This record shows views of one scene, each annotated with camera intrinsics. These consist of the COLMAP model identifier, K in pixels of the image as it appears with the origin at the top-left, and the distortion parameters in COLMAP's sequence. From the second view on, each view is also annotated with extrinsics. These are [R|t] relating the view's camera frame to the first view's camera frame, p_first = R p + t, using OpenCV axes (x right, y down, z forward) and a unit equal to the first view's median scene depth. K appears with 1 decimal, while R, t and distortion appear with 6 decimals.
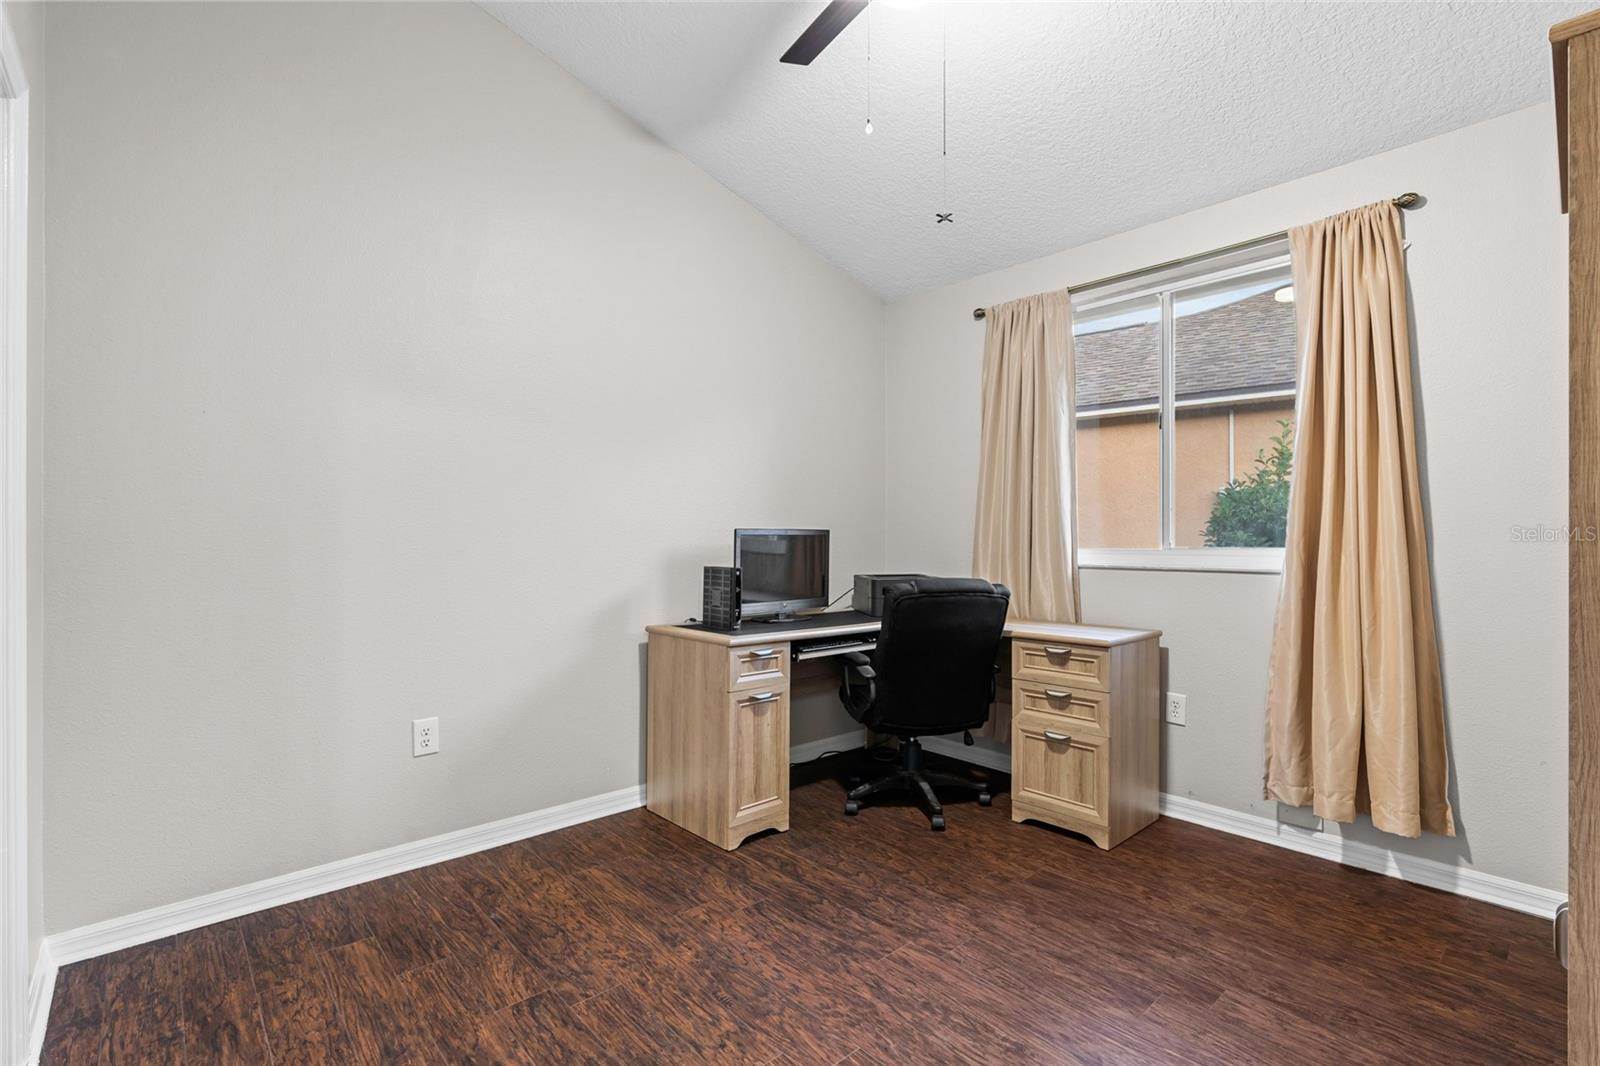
lens RADIAL K [[724.6, 0, 802.9], [0, 724.6, 543.6], [0, 0, 1]] dist [-0.010346, 0.004218]
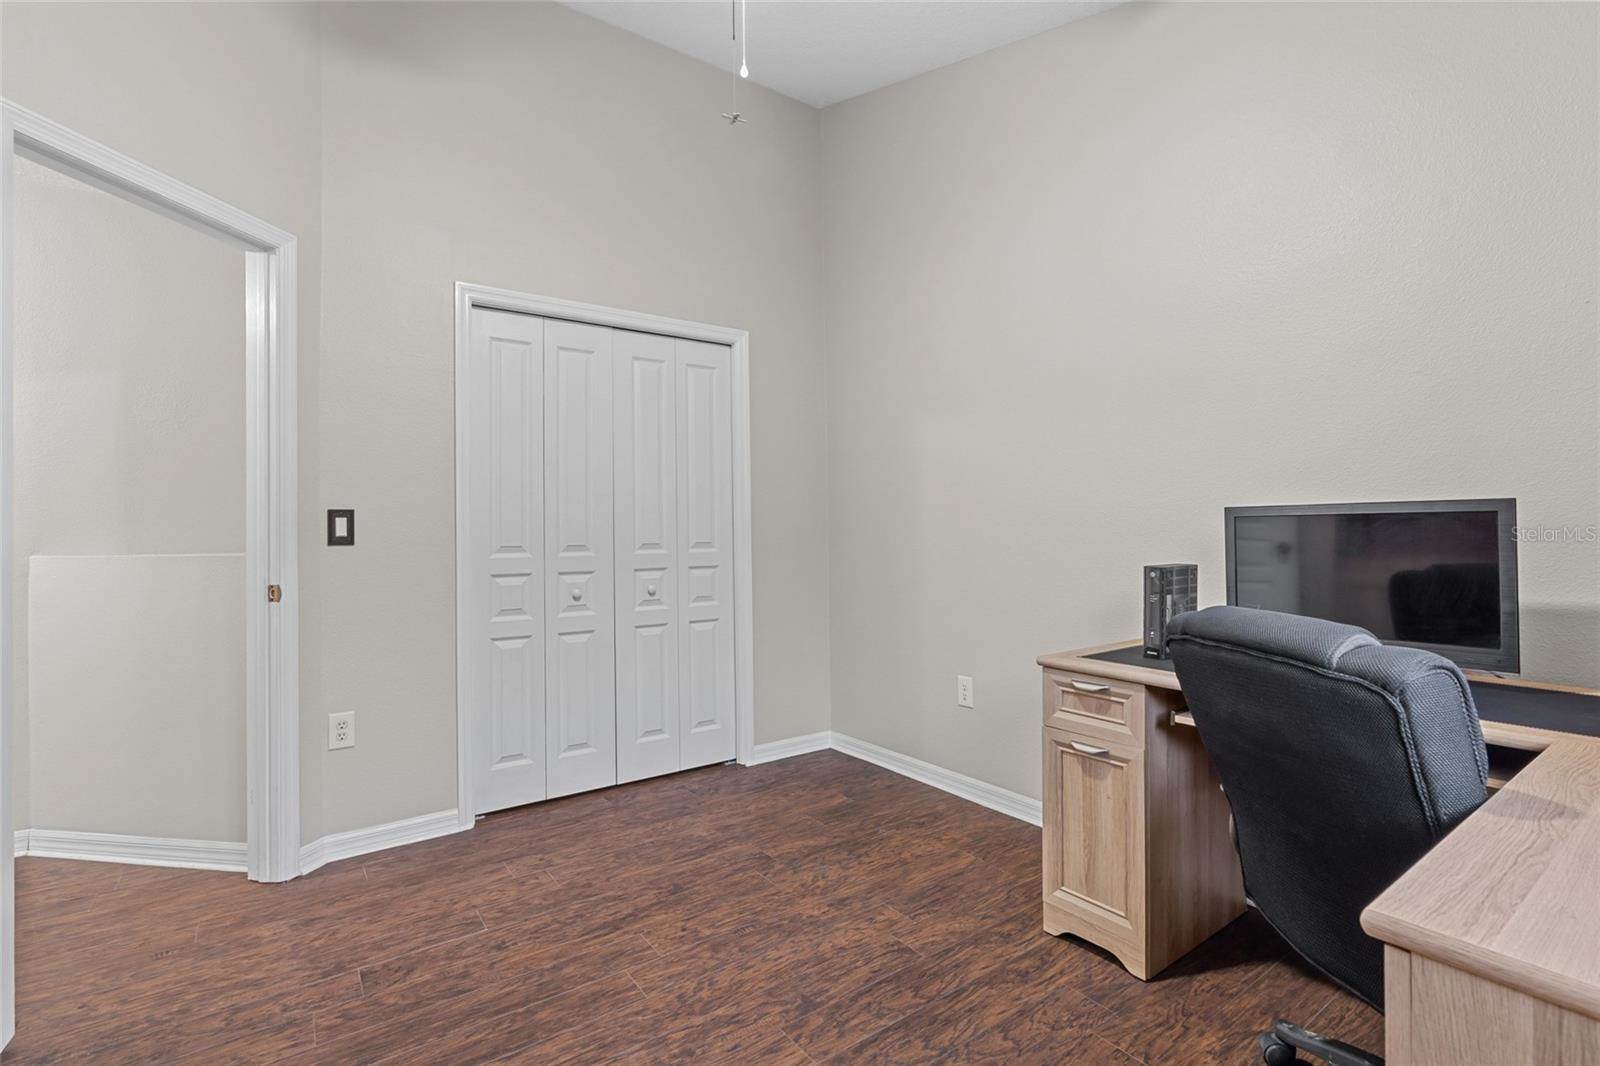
lens RADIAL K [[724.6, 0, 796.3], [0, 724.6, 525.8], [0, 0, 1]] dist [-0.010346, 0.004218]
pose [[-0.115676, -0.012082, -0.993214, 0.841810], [0.006261, 0.999897, -0.012892, 0.001127], [0.993267, -0.007710, -0.115588, 0.997068]]
